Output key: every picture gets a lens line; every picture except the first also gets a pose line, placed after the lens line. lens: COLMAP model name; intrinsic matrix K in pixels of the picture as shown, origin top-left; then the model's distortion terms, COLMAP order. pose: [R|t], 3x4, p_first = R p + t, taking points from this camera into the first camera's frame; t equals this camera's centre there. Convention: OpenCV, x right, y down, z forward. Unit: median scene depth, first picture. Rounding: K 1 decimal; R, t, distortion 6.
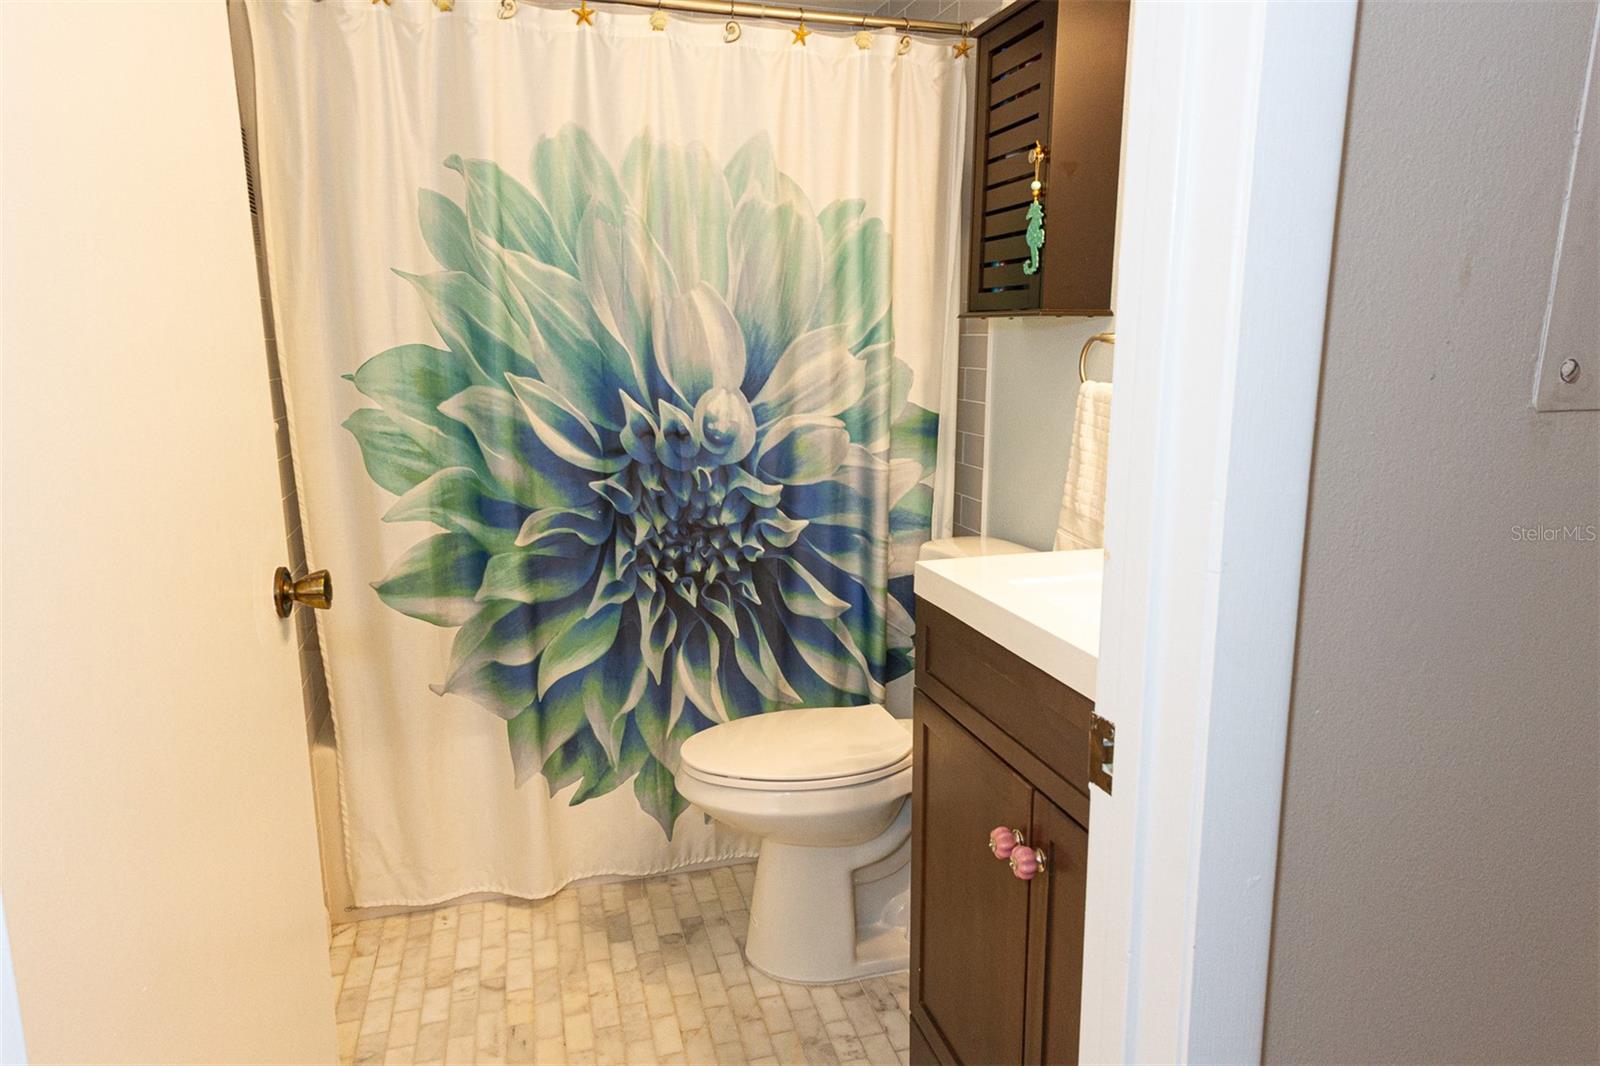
lens RADIAL K [[1020.2, 0, 802.1], [0, 1020.2, 531.2], [0, 0, 1]] dist [0.031419, -0.001554]
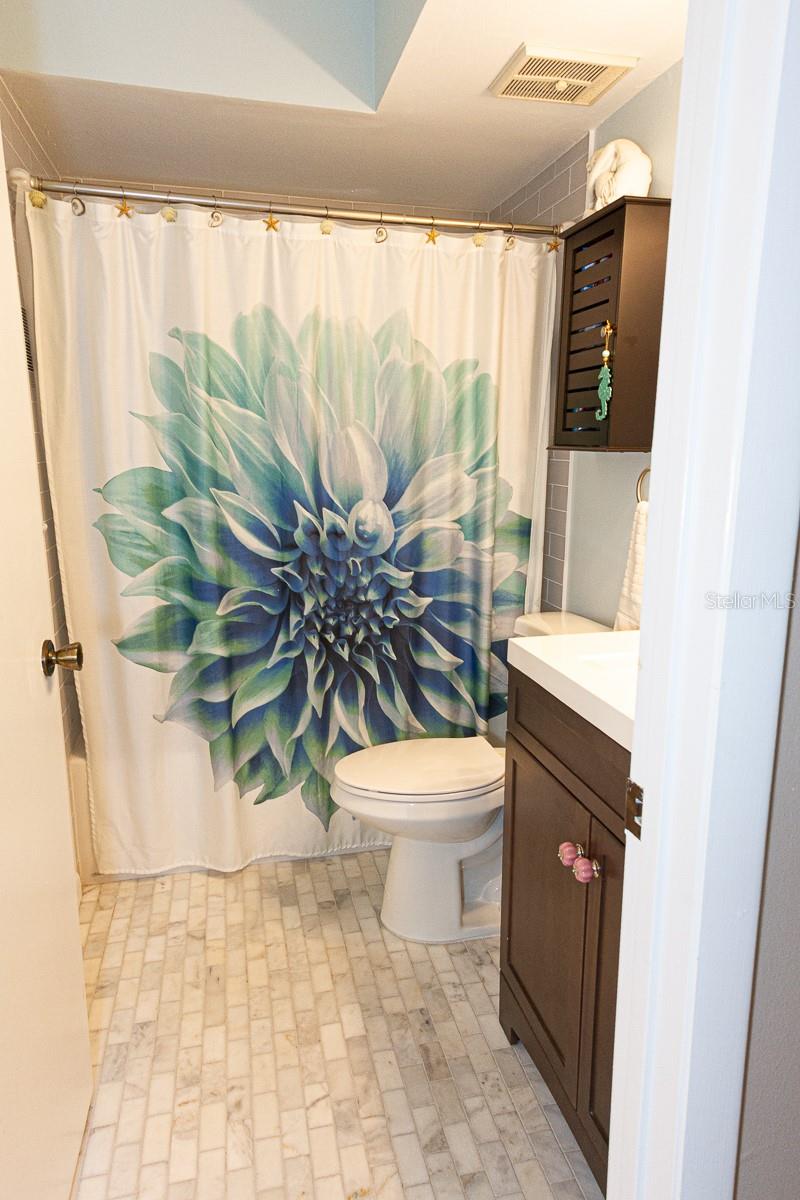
lens RADIAL K [[765.2, 0, 401.5], [0, 765.2, 599.0], [0, 0, 1]] dist [0.031419, -0.001554]
pose [[0.999055, 0.015738, -0.040509, 0.006568], [-0.015212, 0.999797, 0.013243, -0.022851], [0.040709, -0.012614, 0.999091, -0.009991]]
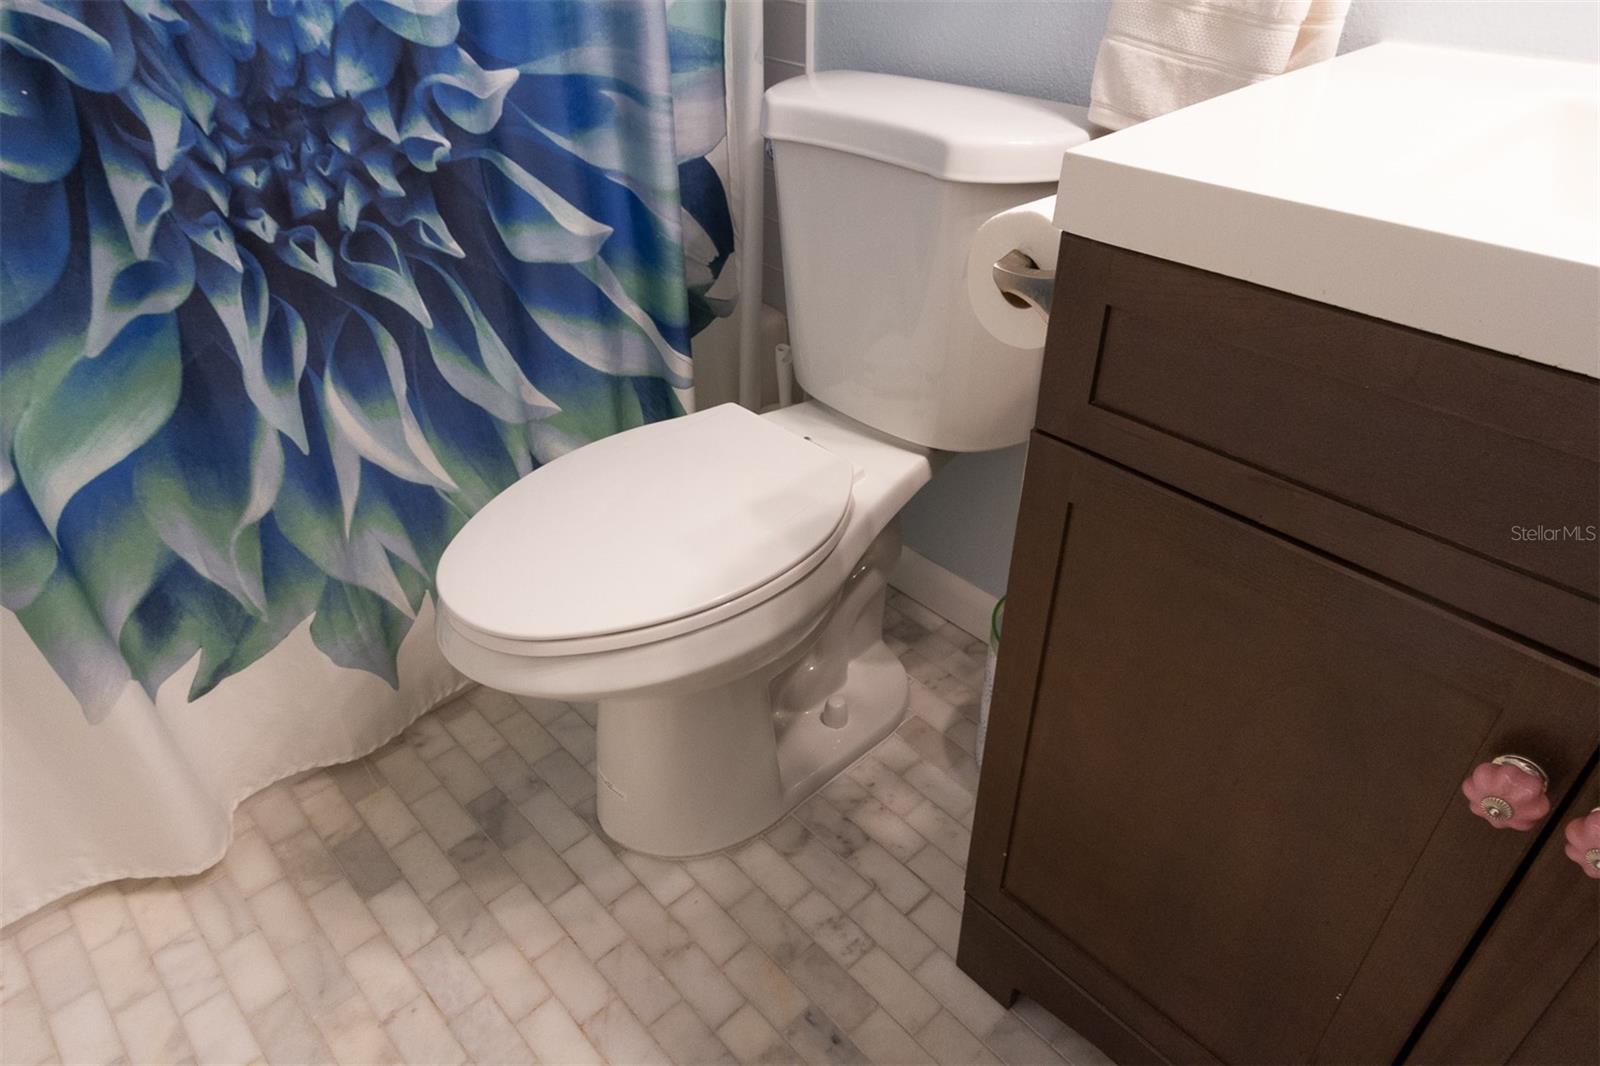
lens RADIAL K [[1020.2, 0, 802.1], [0, 1020.2, 531.2], [0, 0, 1]] dist [0.031419, -0.001554]
pose [[0.885733, -0.269617, 0.377868, -0.127275], [0.087585, 0.896475, 0.434353, -0.014892], [-0.455857, -0.351625, 0.817651, 0.466237]]
